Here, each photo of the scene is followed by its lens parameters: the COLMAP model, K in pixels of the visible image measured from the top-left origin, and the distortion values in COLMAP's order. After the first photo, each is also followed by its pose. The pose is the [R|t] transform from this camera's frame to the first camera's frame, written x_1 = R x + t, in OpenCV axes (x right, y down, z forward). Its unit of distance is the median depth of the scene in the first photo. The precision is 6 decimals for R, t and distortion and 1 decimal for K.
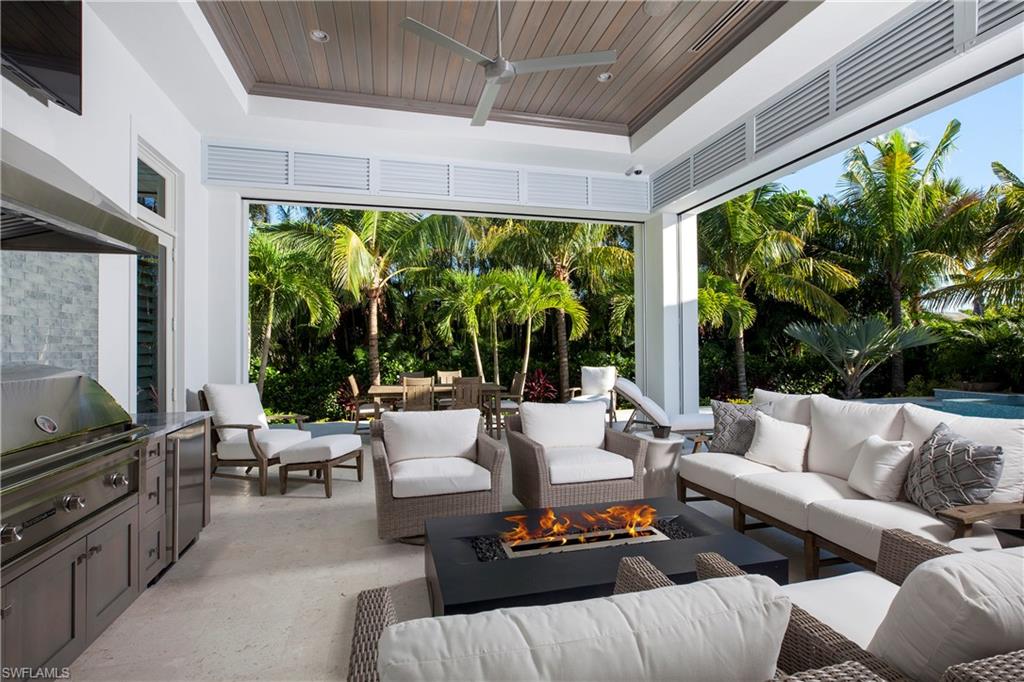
lens RADIAL K [[488.5, 0, 512.0], [0, 488.5, 341.0], [0, 0, 1]] dist [-0.022370, 0.000485]
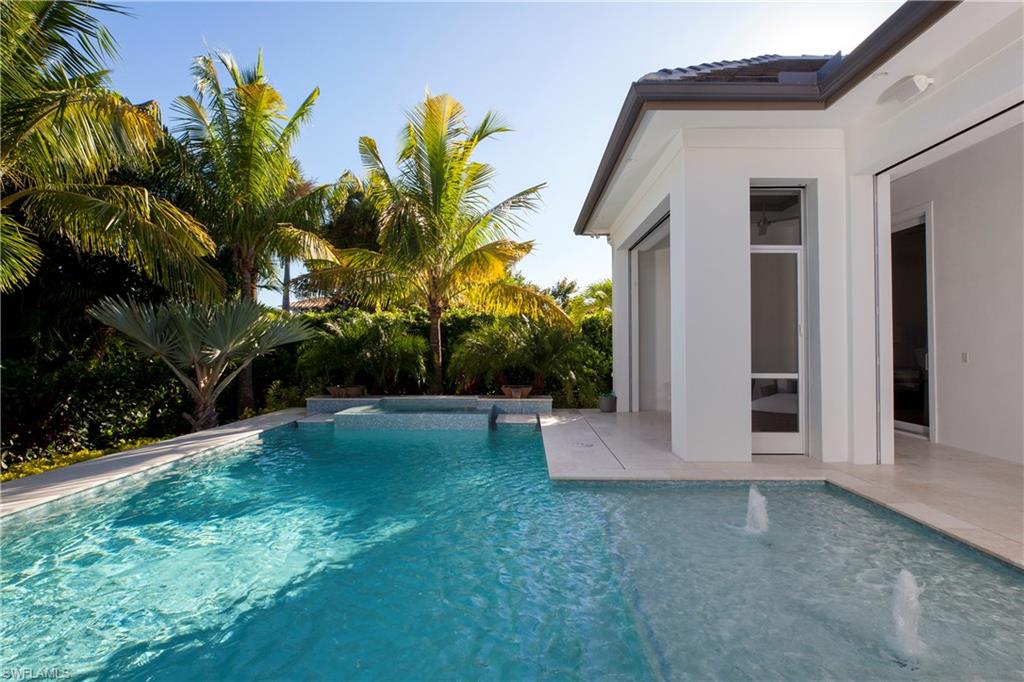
lens RADIAL K [[488.5, 0, 512.0], [0, 488.5, 341.0], [0, 0, 1]] dist [-0.022370, 0.000485]
pose [[0.271035, 0.012511, 0.962488, 0.191423], [-0.011638, 0.999885, -0.009720, 0.009871], [-0.962499, -0.008567, 0.271149, 0.432008]]
